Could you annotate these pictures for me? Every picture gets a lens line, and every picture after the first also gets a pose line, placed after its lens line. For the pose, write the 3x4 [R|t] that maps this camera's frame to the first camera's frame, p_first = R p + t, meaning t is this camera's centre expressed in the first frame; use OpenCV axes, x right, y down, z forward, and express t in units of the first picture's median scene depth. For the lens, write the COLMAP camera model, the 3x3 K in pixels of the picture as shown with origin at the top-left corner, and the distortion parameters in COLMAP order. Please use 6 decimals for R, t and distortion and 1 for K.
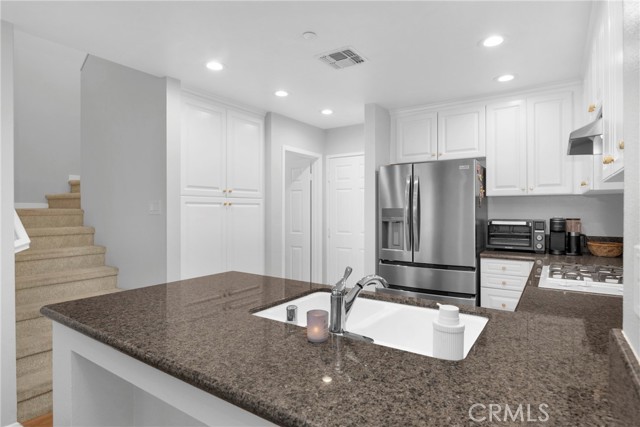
lens RADIAL K [[346.6, 0, 316.4], [0, 346.6, 210.0], [0, 0, 1]] dist [-0.005986, -0.001996]
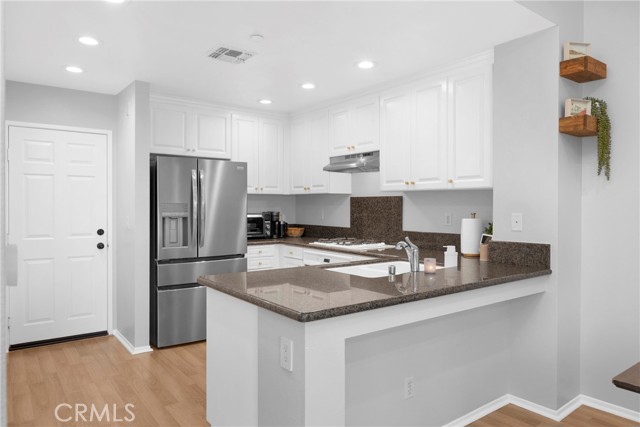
lens RADIAL K [[429.1, 0, 321.3], [0, 429.1, 211.7], [0, 0, 1]] dist [-0.001878, 0.003544]
pose [[0.324915, -0.011740, 0.945670, -0.806347], [-0.001294, 0.999916, 0.012858, 0.002804], [-0.945742, -0.005401, 0.324873, 0.270126]]
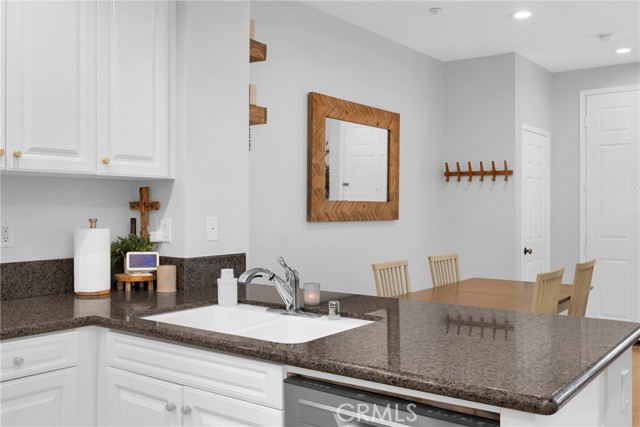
lens RADIAL K [[626.6, 0, 316.6], [0, 626.6, 210.4], [0, 0, 1]] dist [-0.002649, 0.000000]
pose [[-0.998719, 0.000434, 0.050597, -0.044507], [0.000617, 0.999993, 0.003594, 0.004105], [-0.050595, 0.003620, -0.998713, 1.121629]]
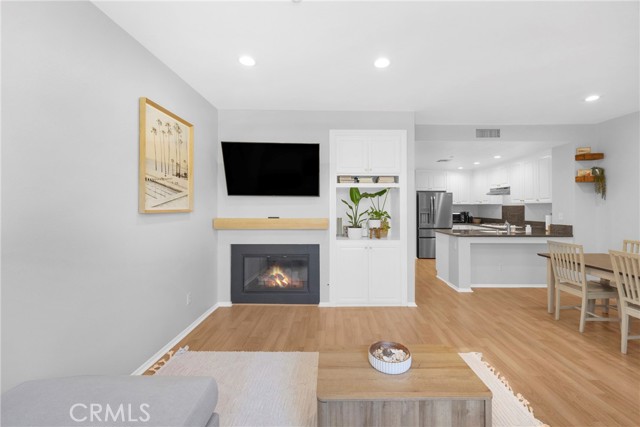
lens RADIAL K [[260.6, 0, 335.9], [0, 260.6, 204.9], [0, 0, 1]] dist [0.000911, 0.001009]
pose [[0.823306, 0.005321, 0.567573, -1.610523], [0.000026, 0.999956, -0.009413, -0.014807], [-0.567598, 0.007765, 0.823269, -0.292422]]
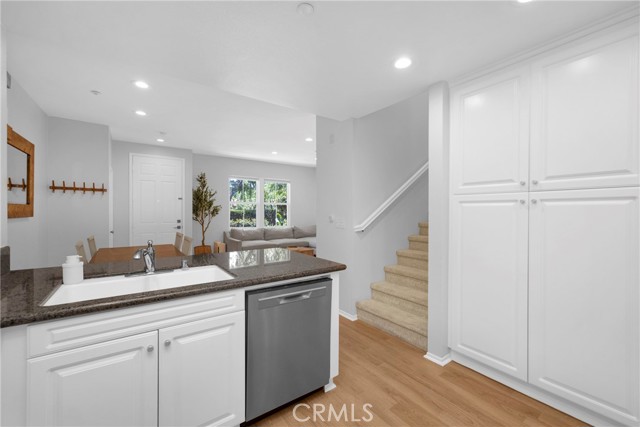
lens RADIAL K [[260.6, 0, 324.8], [0, 260.6, 212.4], [0, 0, 1]] dist [0.000911, 0.001009]
pose [[-0.328181, 0.003792, -0.944607, 0.396932], [-0.006298, 0.999961, 0.006202, 0.004198], [0.944594, 0.007984, -0.328145, 0.864136]]
